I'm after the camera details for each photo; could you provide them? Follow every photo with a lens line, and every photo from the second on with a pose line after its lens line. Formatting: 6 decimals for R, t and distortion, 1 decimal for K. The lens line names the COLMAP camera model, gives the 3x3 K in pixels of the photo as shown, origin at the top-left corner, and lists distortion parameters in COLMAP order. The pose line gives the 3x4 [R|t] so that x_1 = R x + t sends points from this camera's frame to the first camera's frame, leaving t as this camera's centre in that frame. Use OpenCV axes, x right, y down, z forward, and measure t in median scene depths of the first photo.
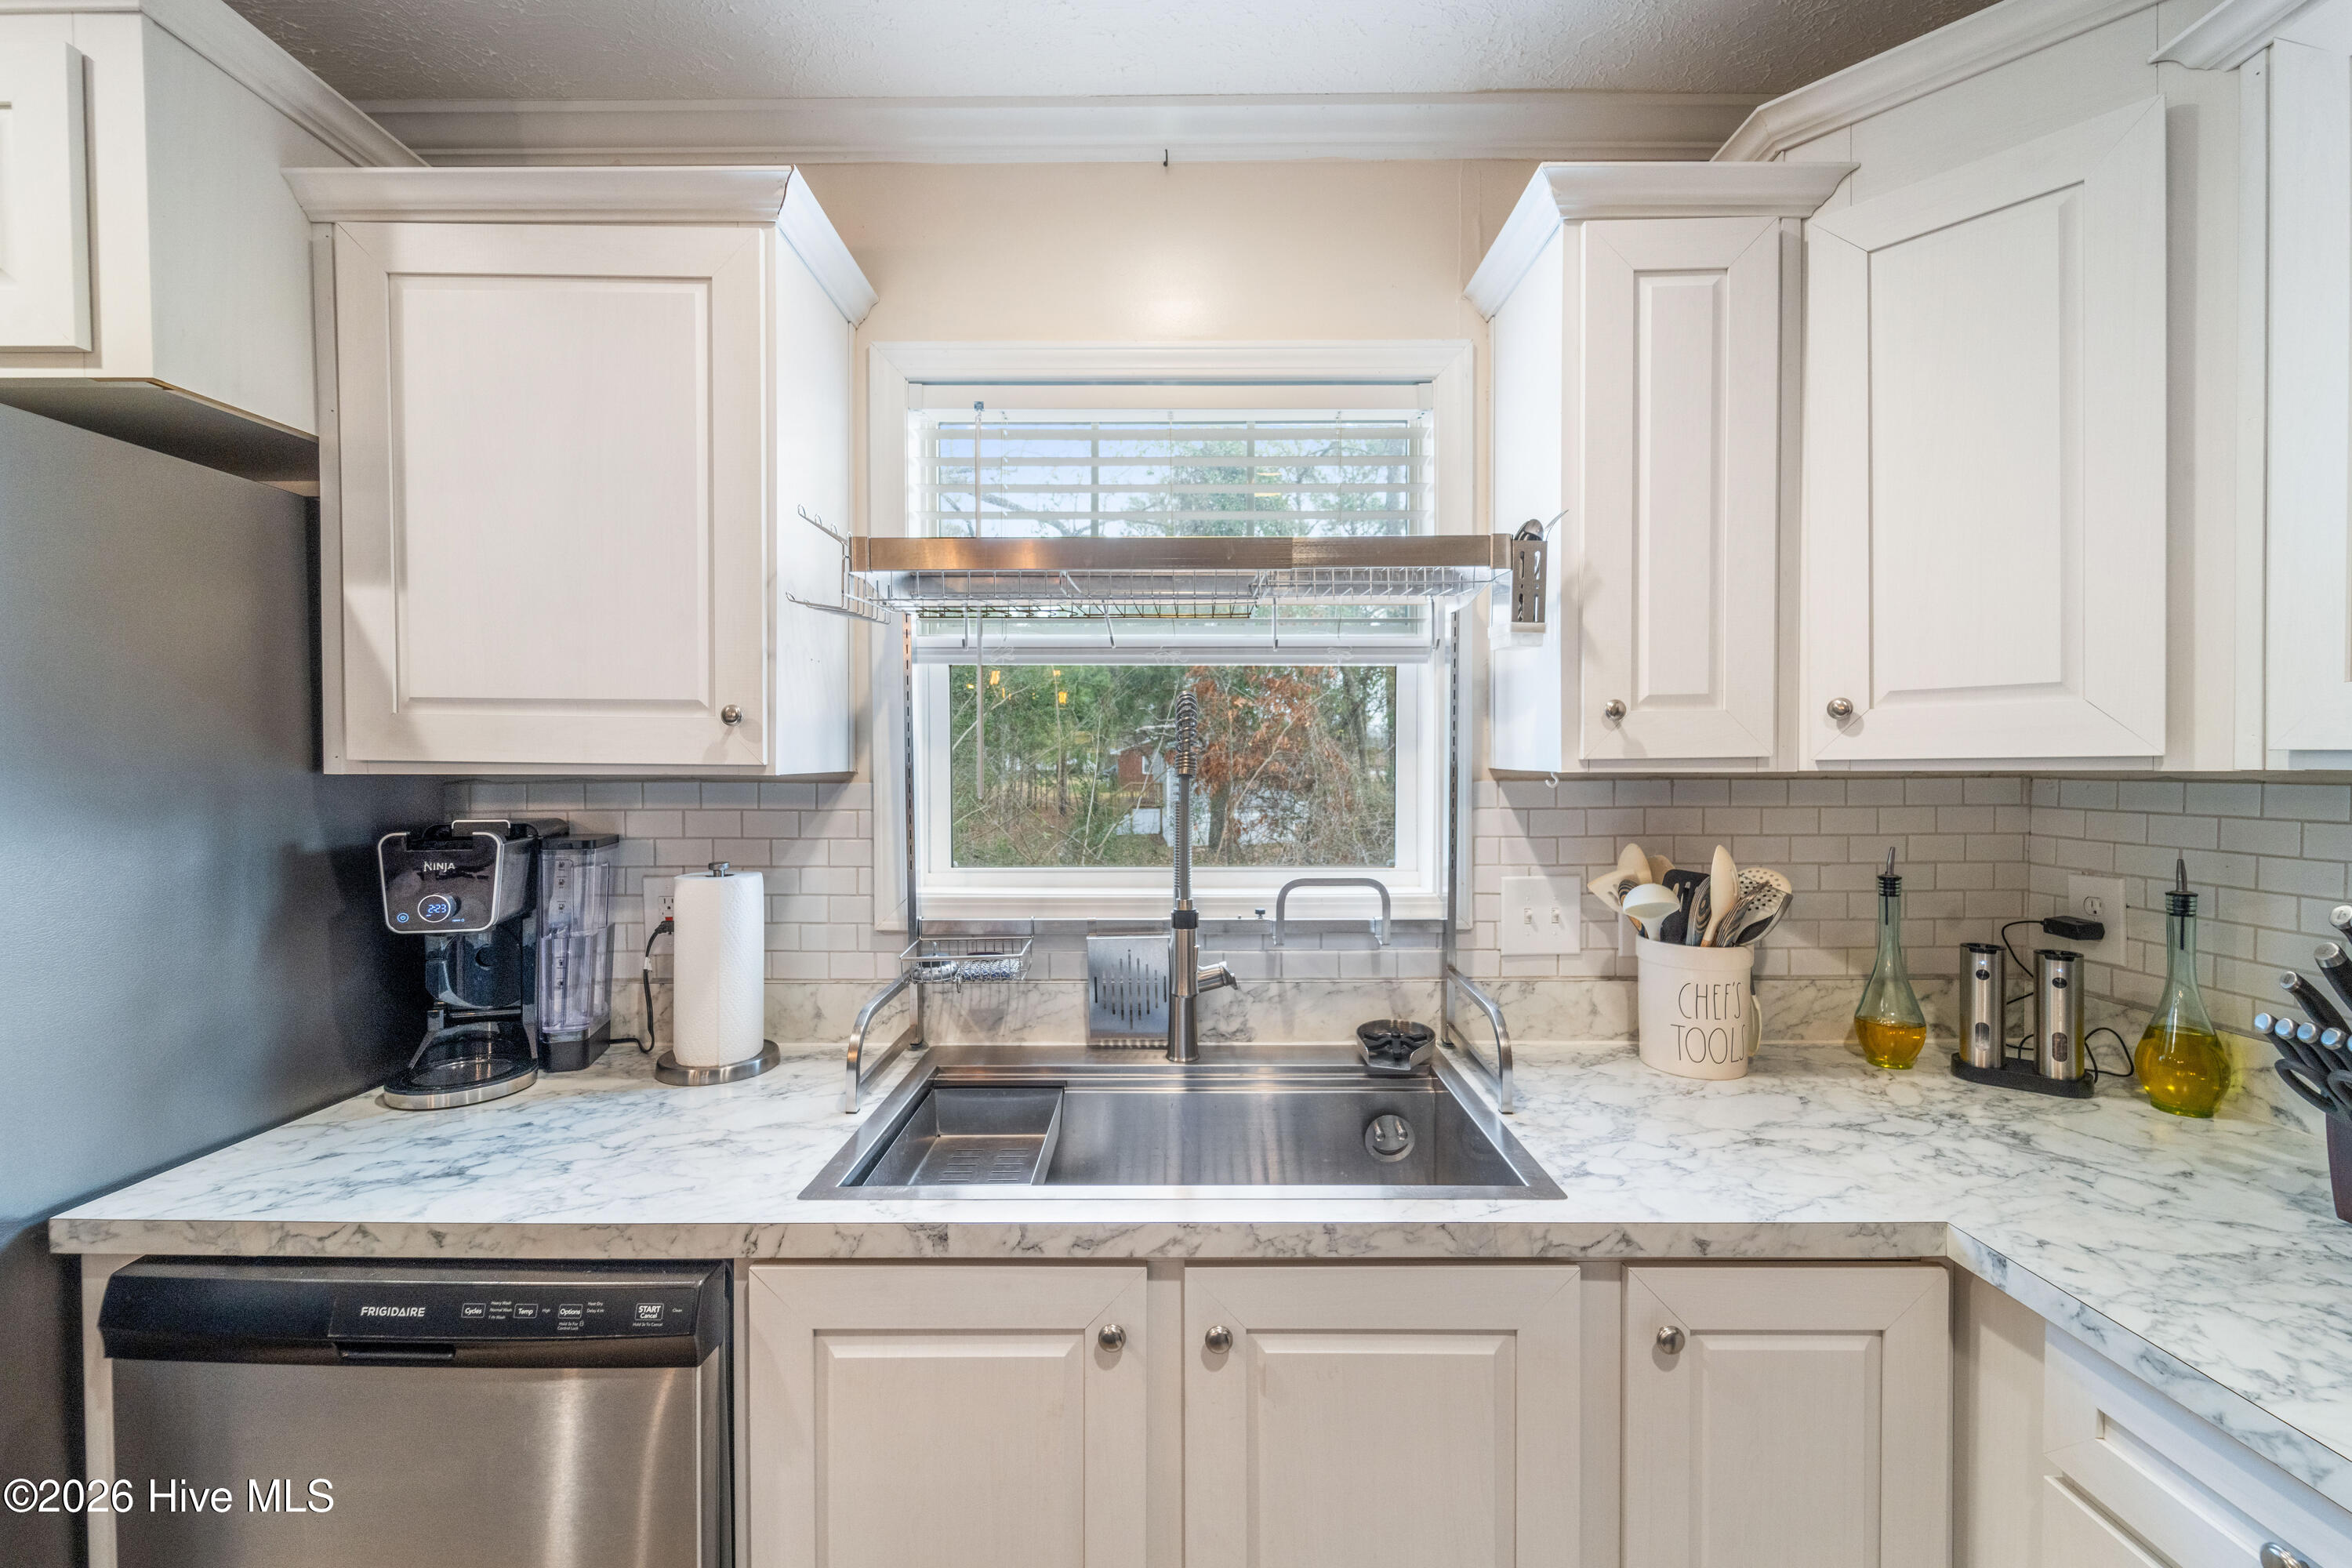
lens RADIAL K [[956.1, 0, 1182.8], [0, 956.1, 774.6], [0, 0, 1]] dist [0.003834, -0.002781]
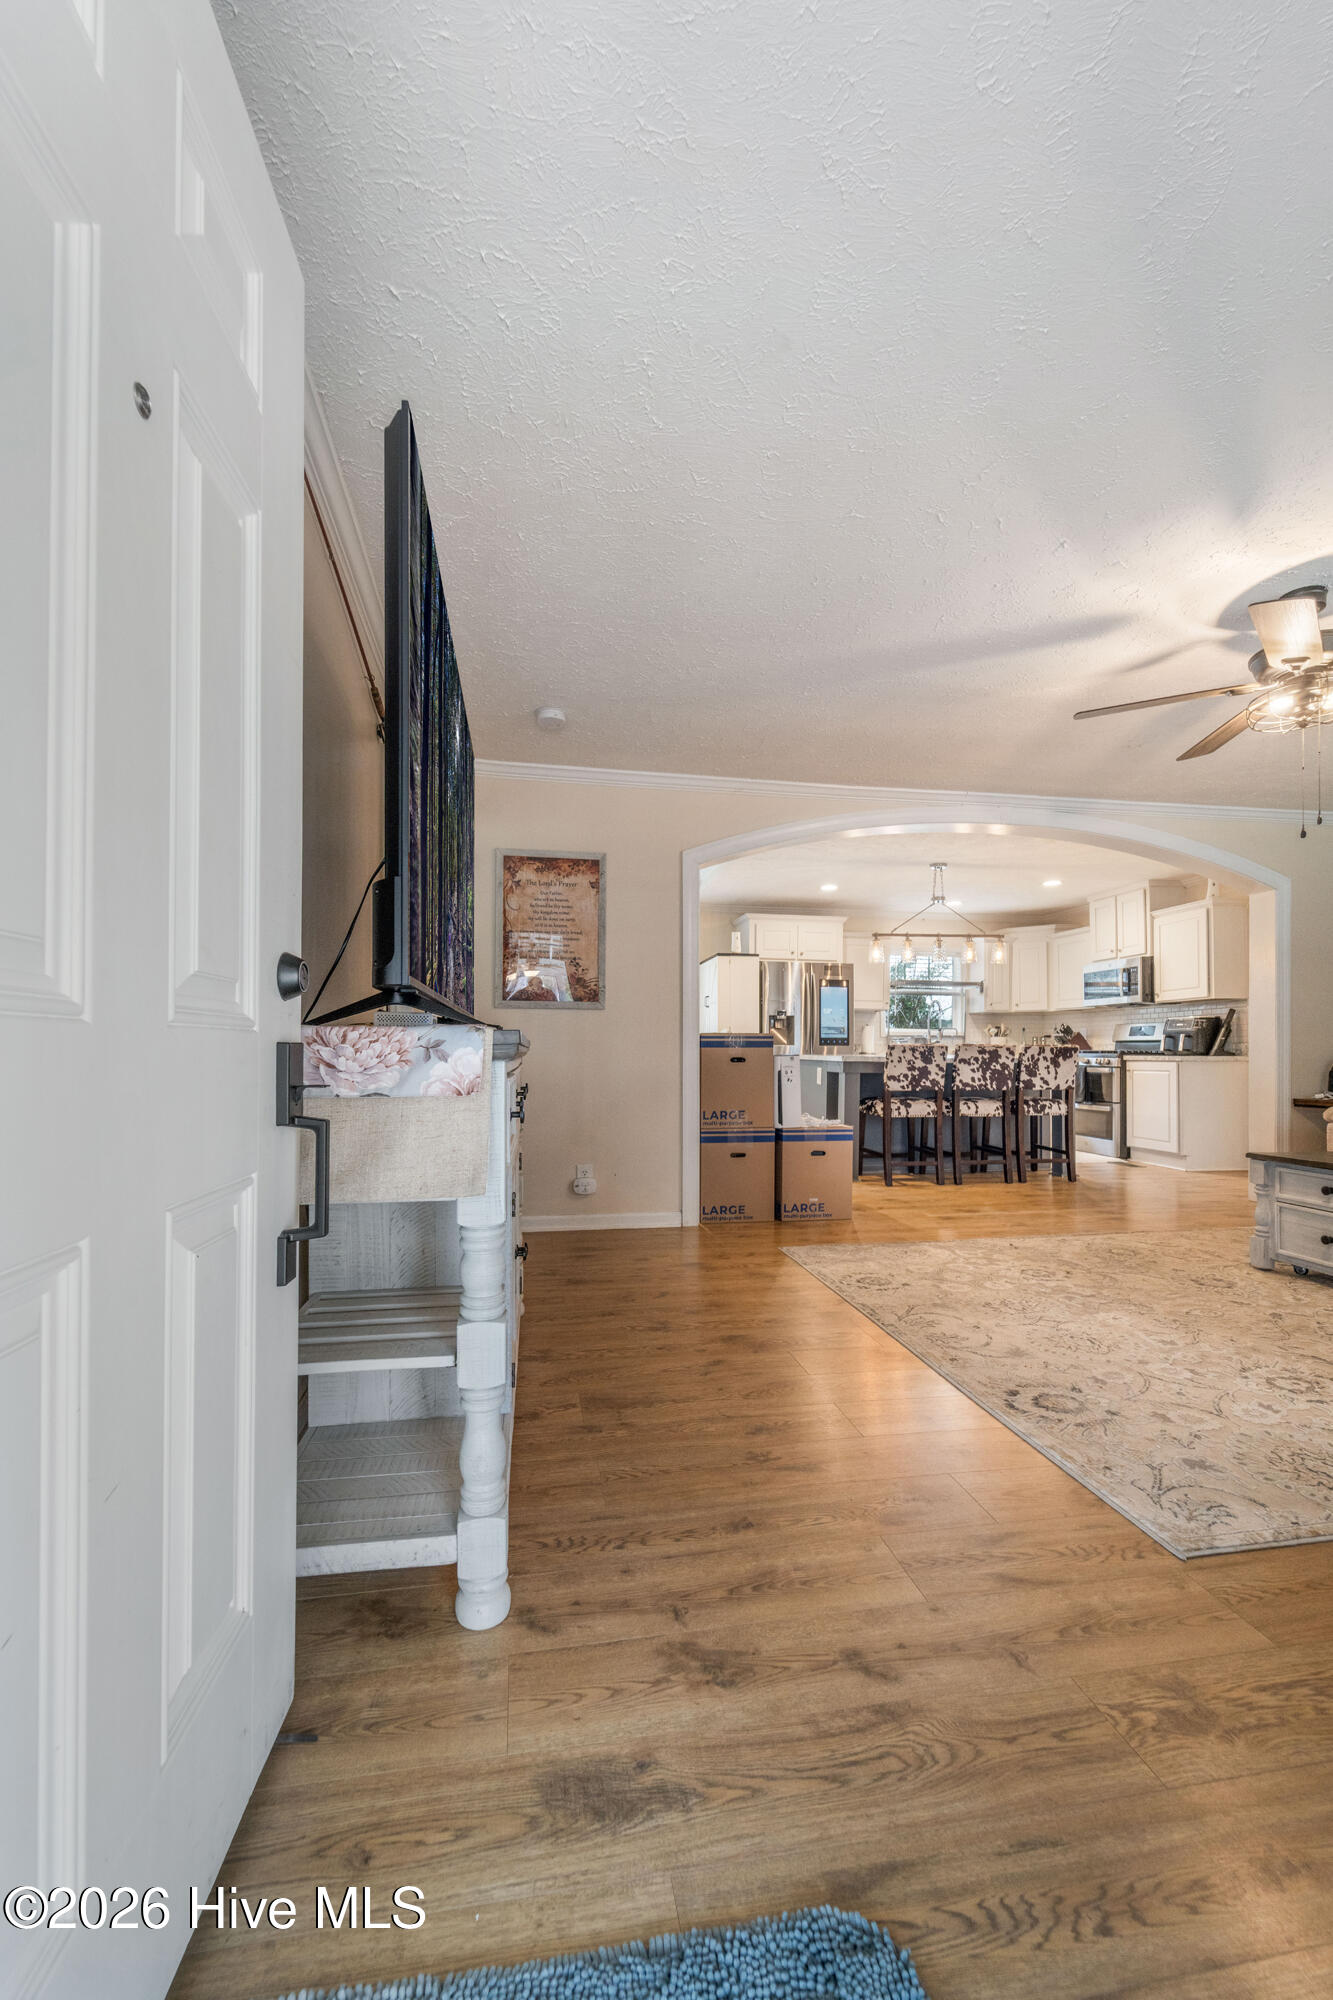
lens RADIAL K [[813.0, 0, 665.2], [0, 813.0, 1046.0], [0, 0, 1]] dist [0.003834, -0.002781]
pose [[0.983437, 0.007477, 0.181099, -3.228988], [-0.003709, 0.999770, -0.021137, 0.409208], [-0.181215, 0.020115, 0.983238, -4.842064]]
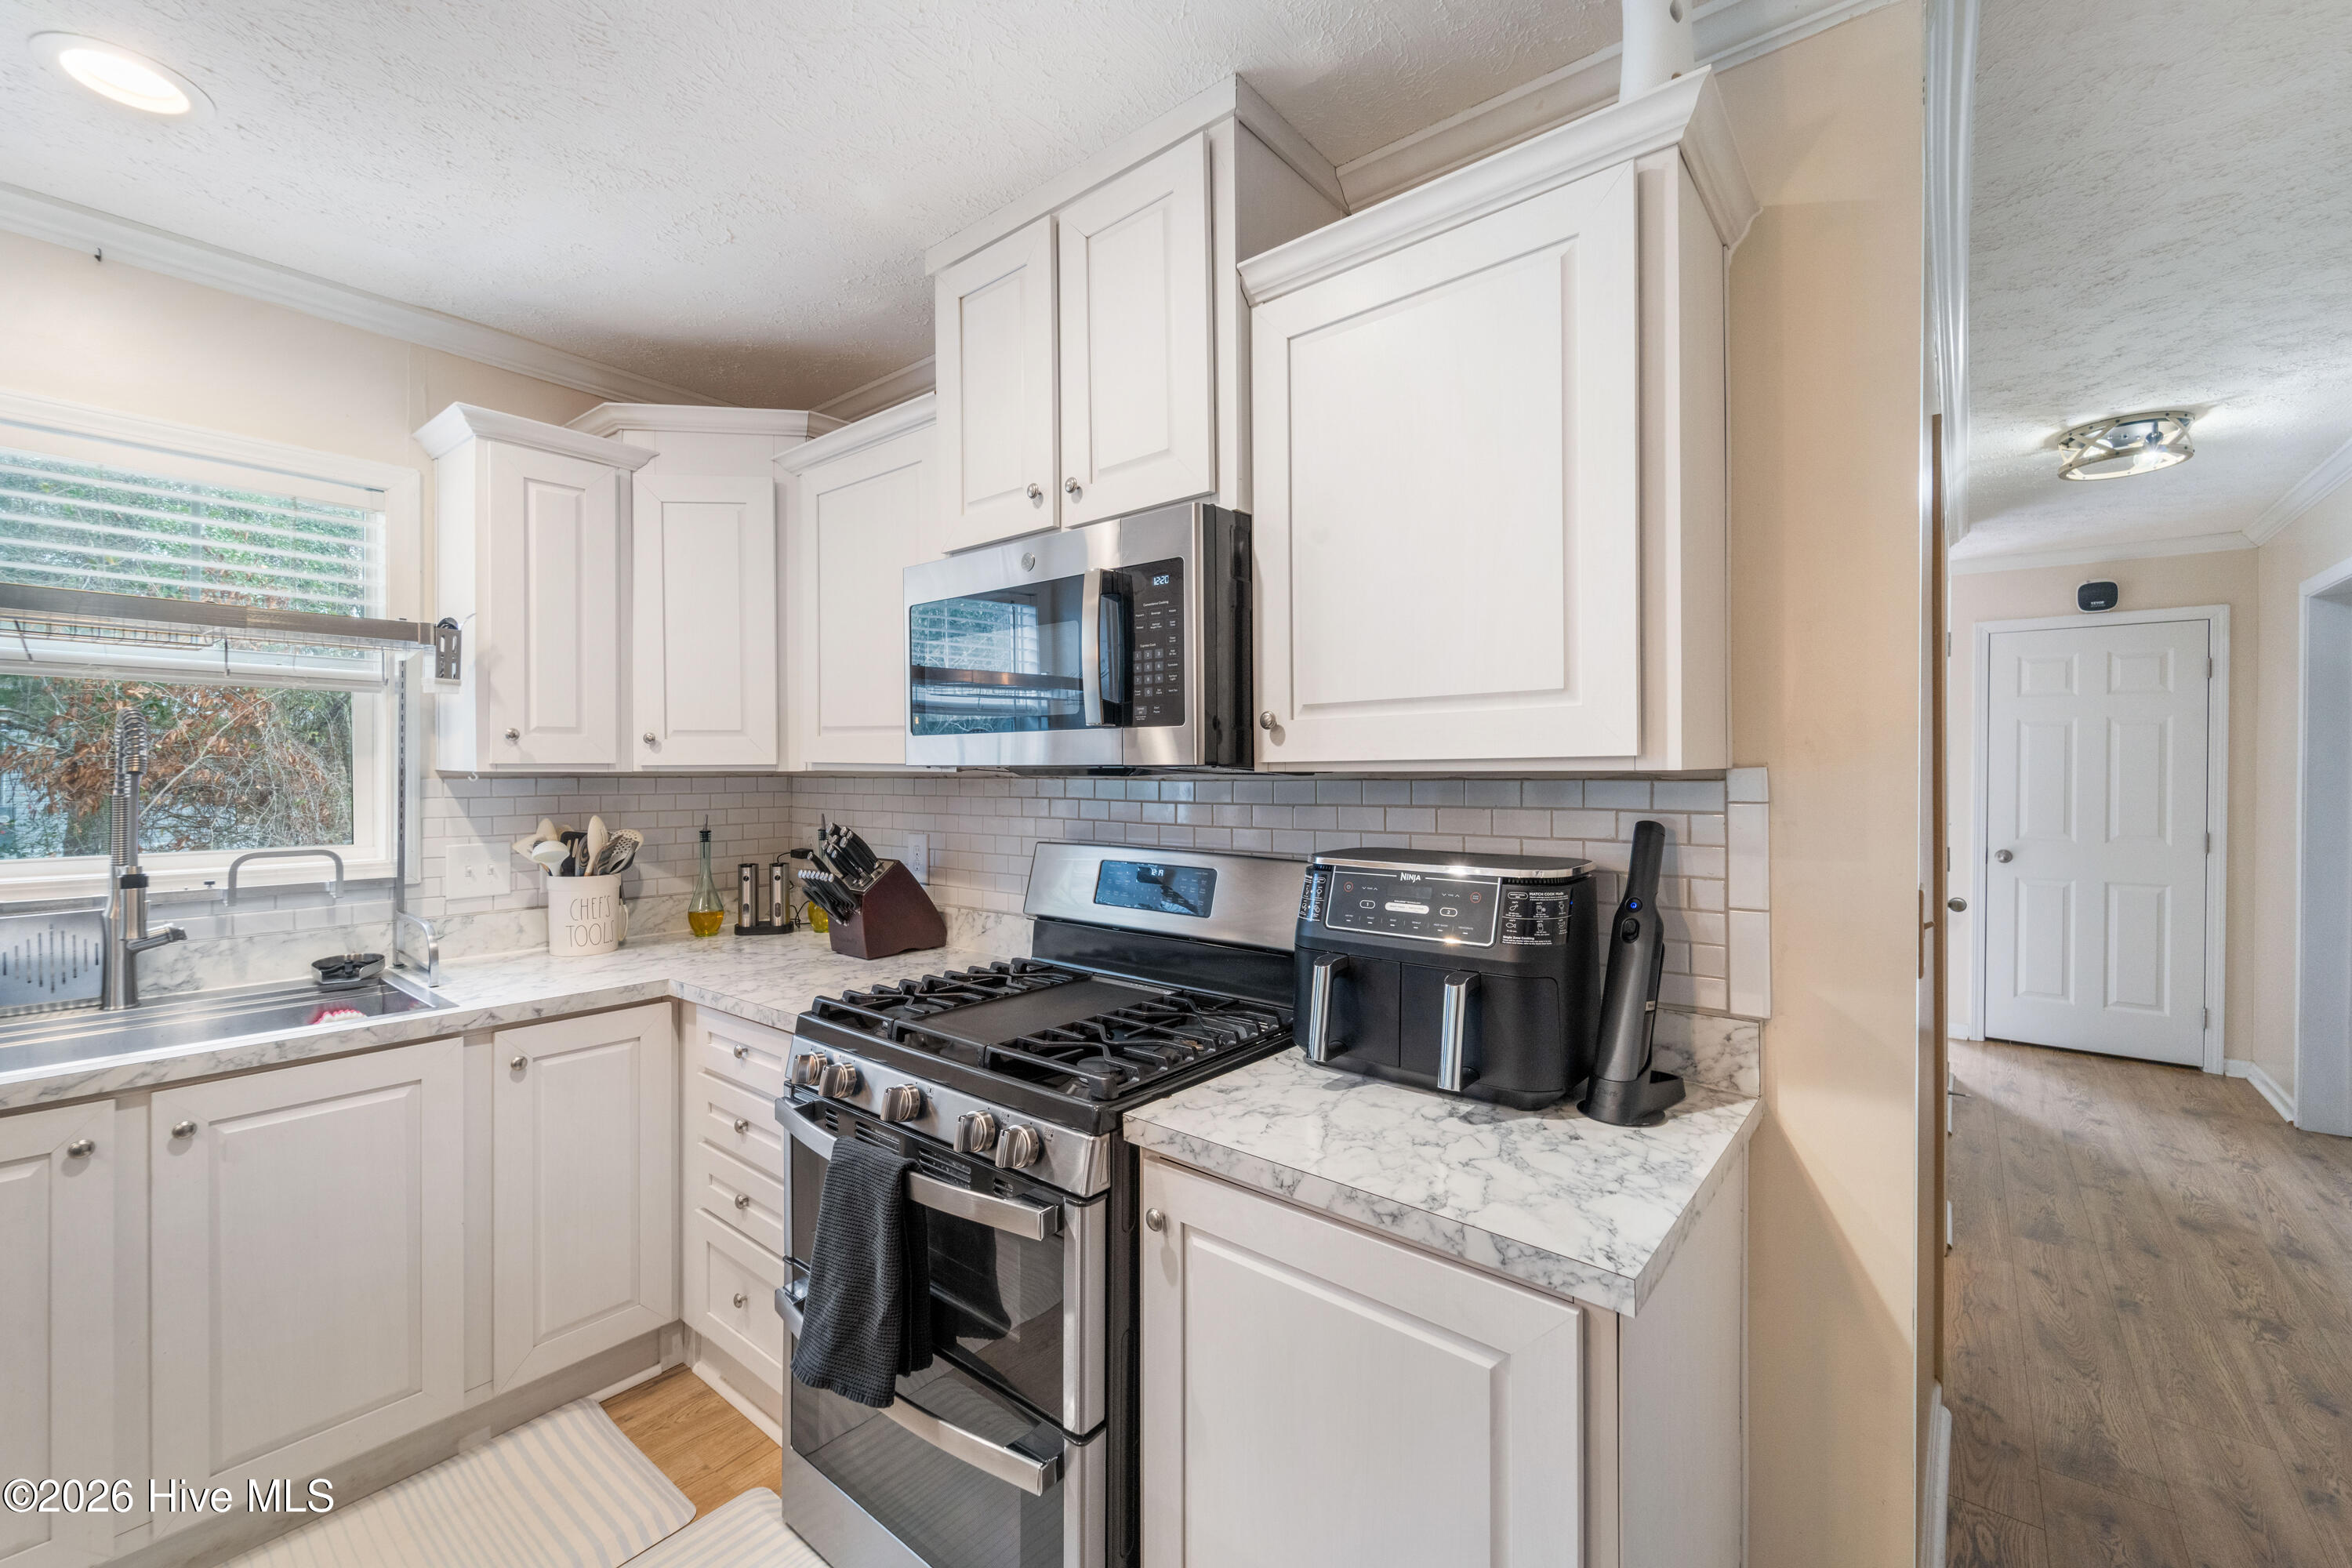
lens RADIAL K [[956.1, 0, 1181.7], [0, 956.1, 776.6], [0, 0, 1]] dist [0.003834, -0.002781]
pose [[0.624478, 0.000168, 0.781043, -0.119489], [0.006965, 0.999959, -0.005784, 0.022755], [-0.781012, 0.009052, 0.624451, -0.906825]]
